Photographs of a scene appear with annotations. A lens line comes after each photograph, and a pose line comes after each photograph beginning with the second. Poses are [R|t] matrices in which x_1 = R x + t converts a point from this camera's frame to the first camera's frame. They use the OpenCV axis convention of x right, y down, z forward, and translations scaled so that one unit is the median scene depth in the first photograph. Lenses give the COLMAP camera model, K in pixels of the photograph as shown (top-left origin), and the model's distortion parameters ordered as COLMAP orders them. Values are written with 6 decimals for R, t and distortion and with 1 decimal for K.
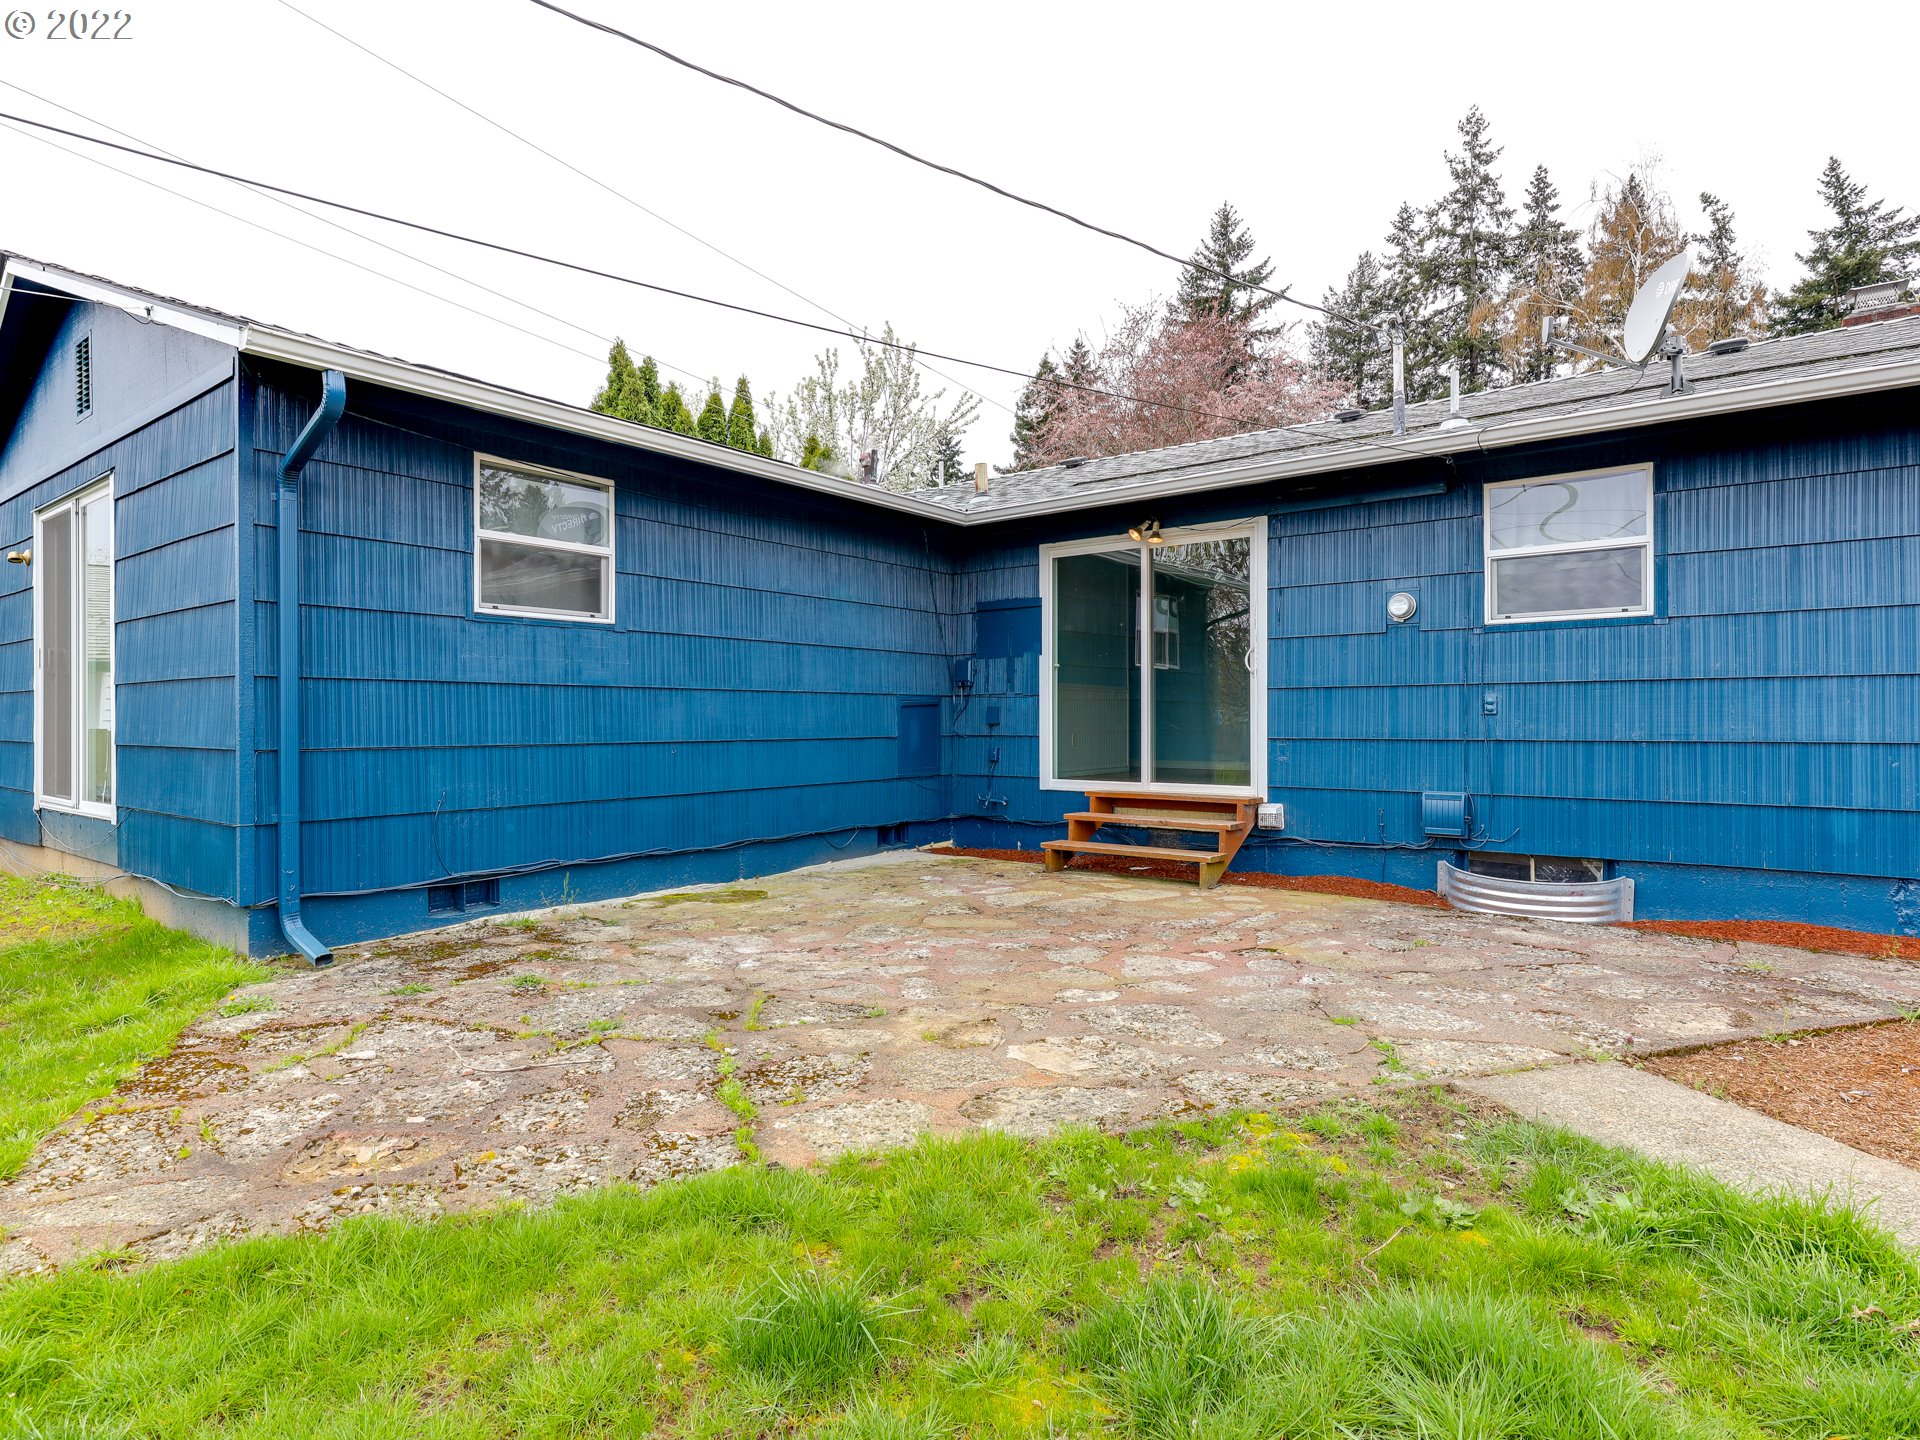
lens RADIAL K [[1036.8, 0, 954.3], [0, 1036.8, 720.3], [0, 0, 1]] dist [0.000340, -0.001023]
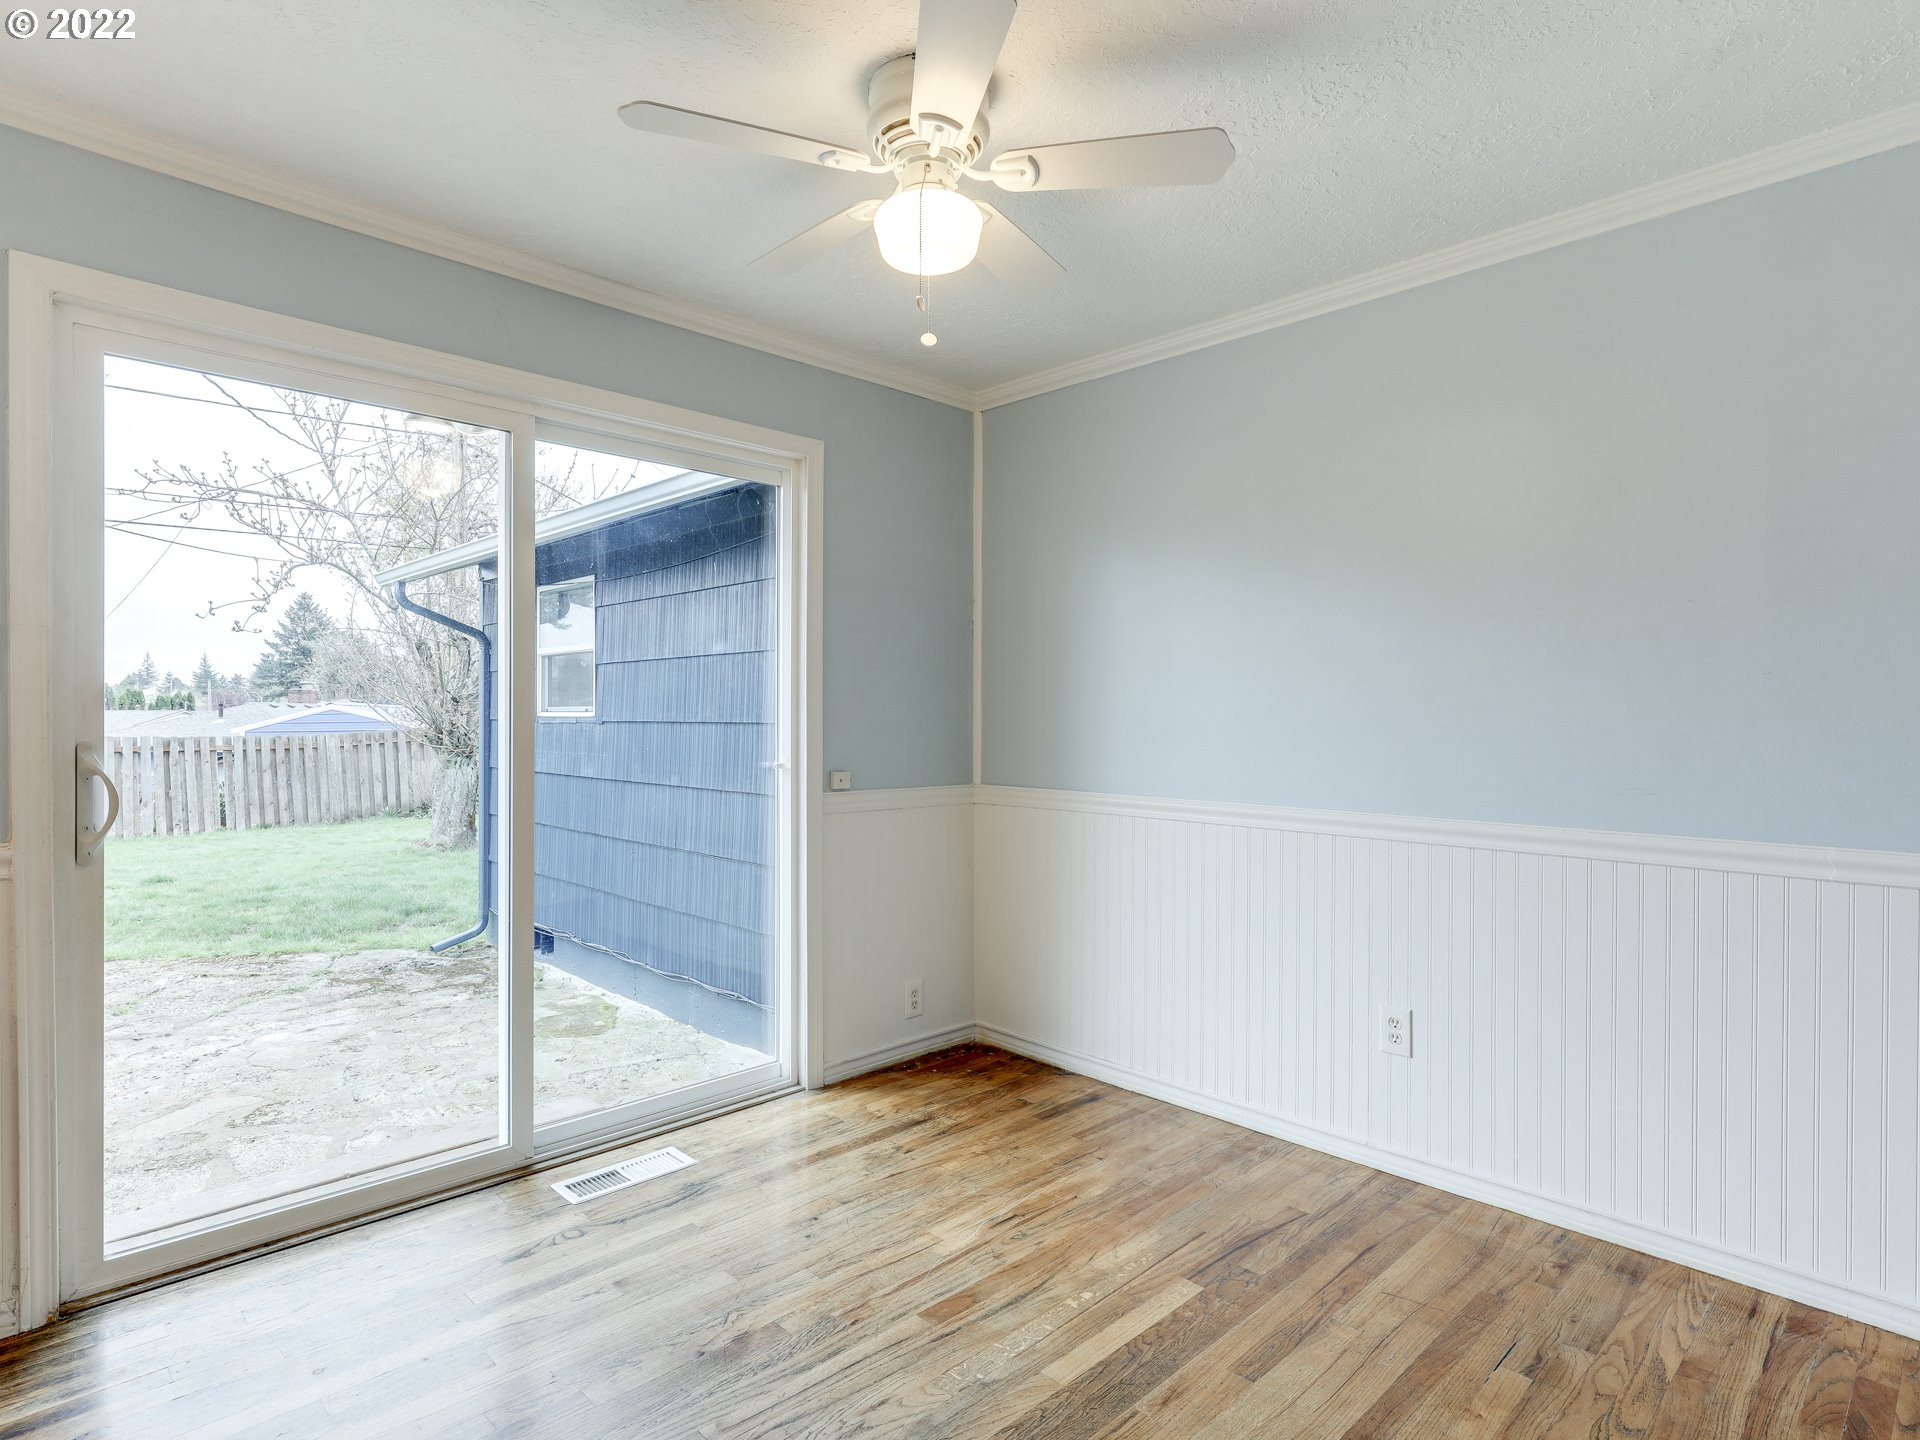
lens RADIAL K [[1036.8, 0, 954.3], [0, 1036.8, 720.3], [0, 0, 1]] dist [0.000340, -0.001023]
pose [[-0.136365, 0.006960, -0.990634, 0.063395], [-0.004254, 0.999962, 0.007611, -0.009984], [0.990650, 0.005252, -0.136330, 0.150110]]
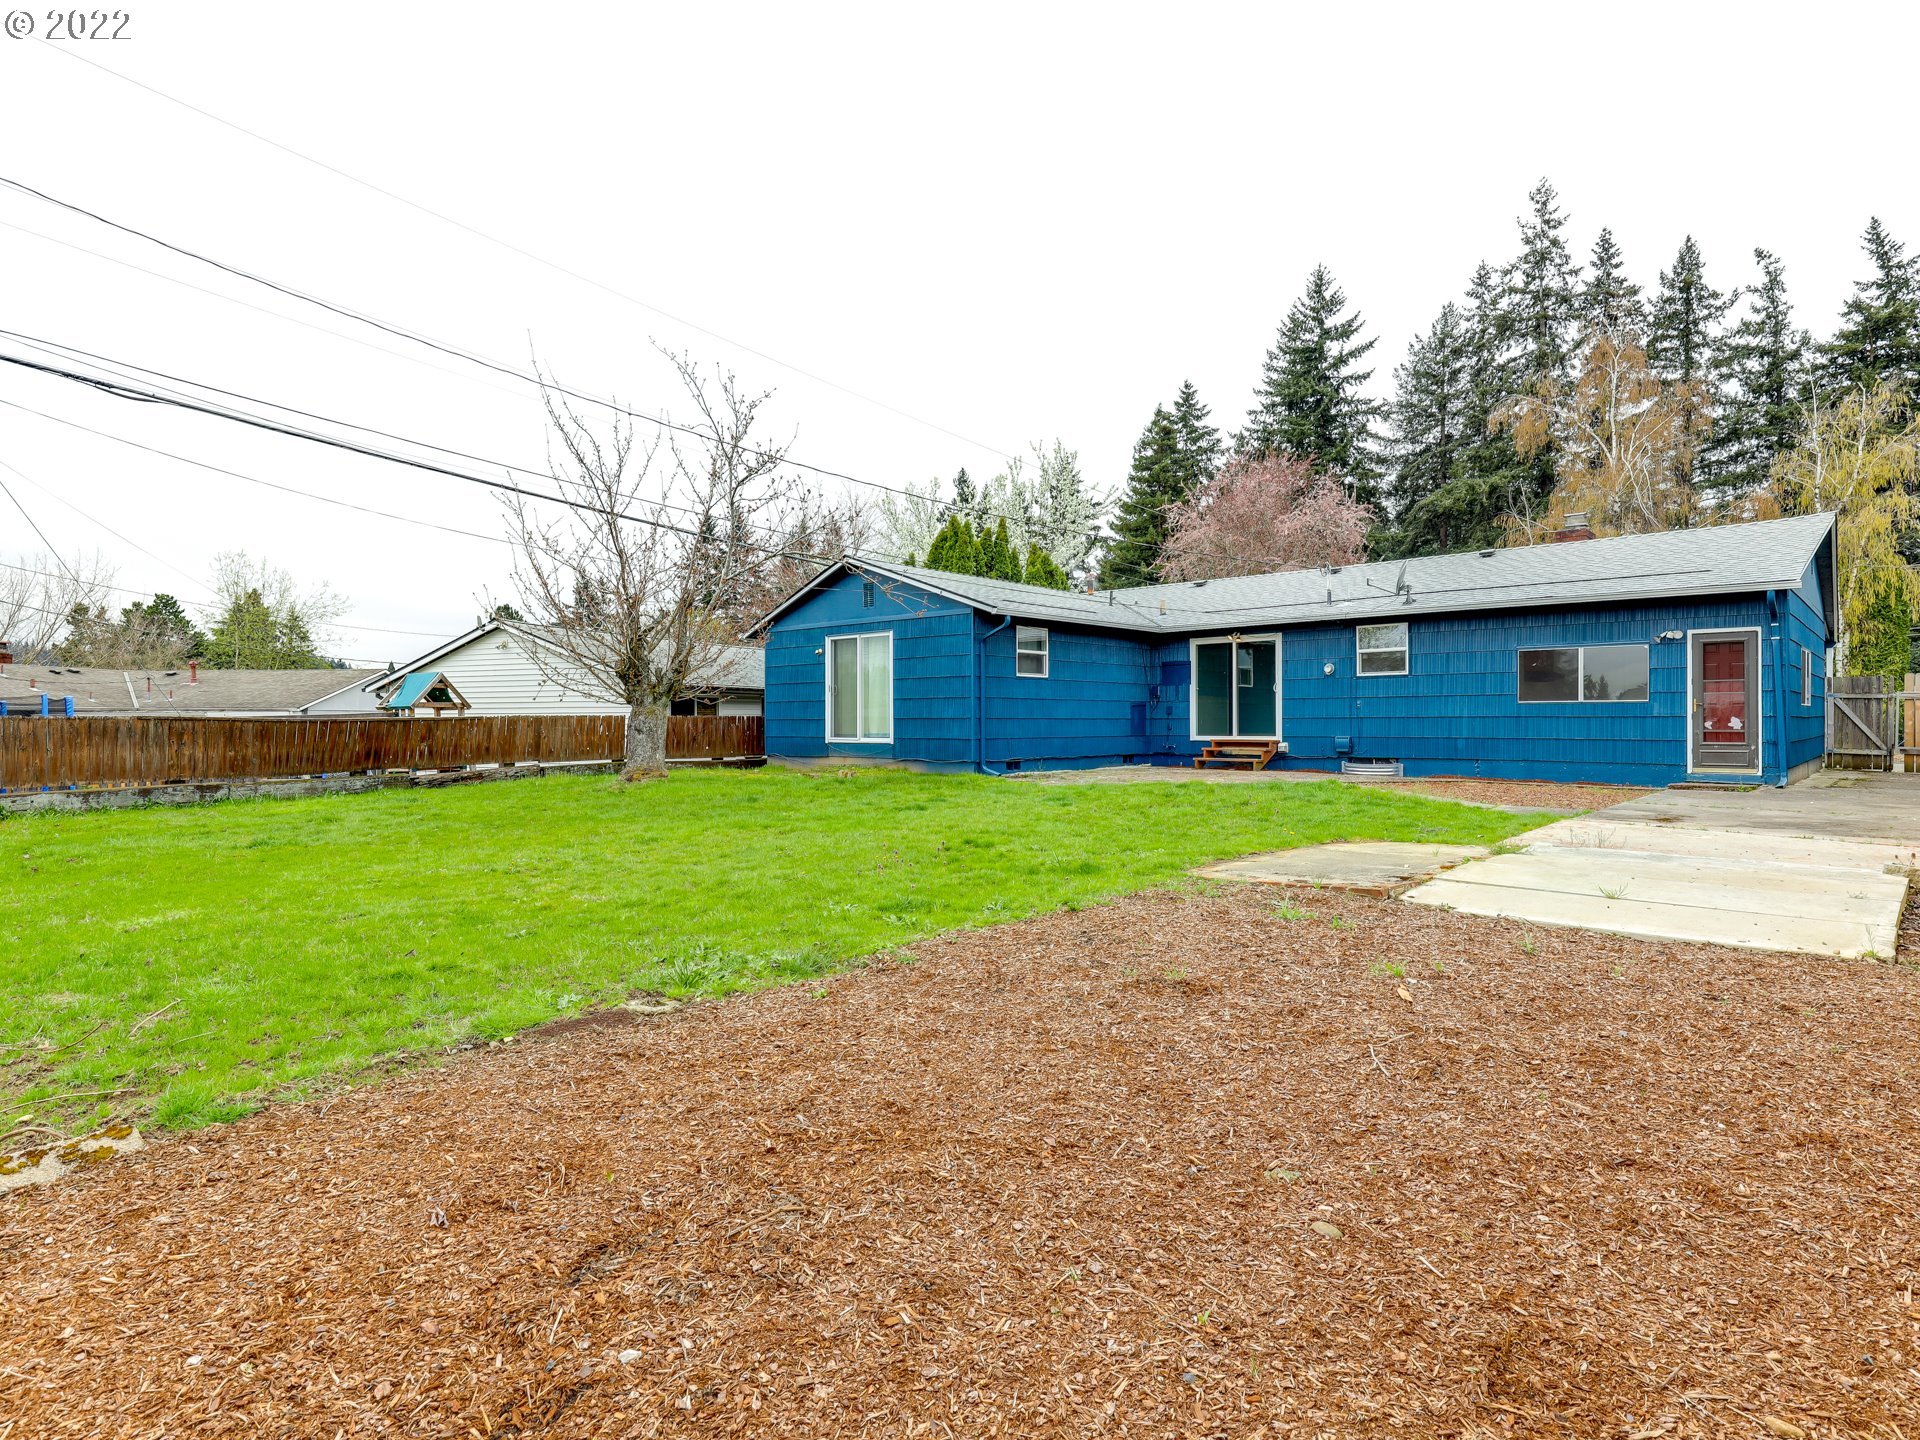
lens RADIAL K [[1036.8, 0, 954.3], [0, 1036.8, 720.3], [0, 0, 1]] dist [0.000340, -0.001023]
pose [[0.995266, -0.000102, -0.097191, -0.030969], [-0.000139, 0.999997, -0.002477, 0.003506], [0.097191, 0.002479, 0.995263, -0.195673]]
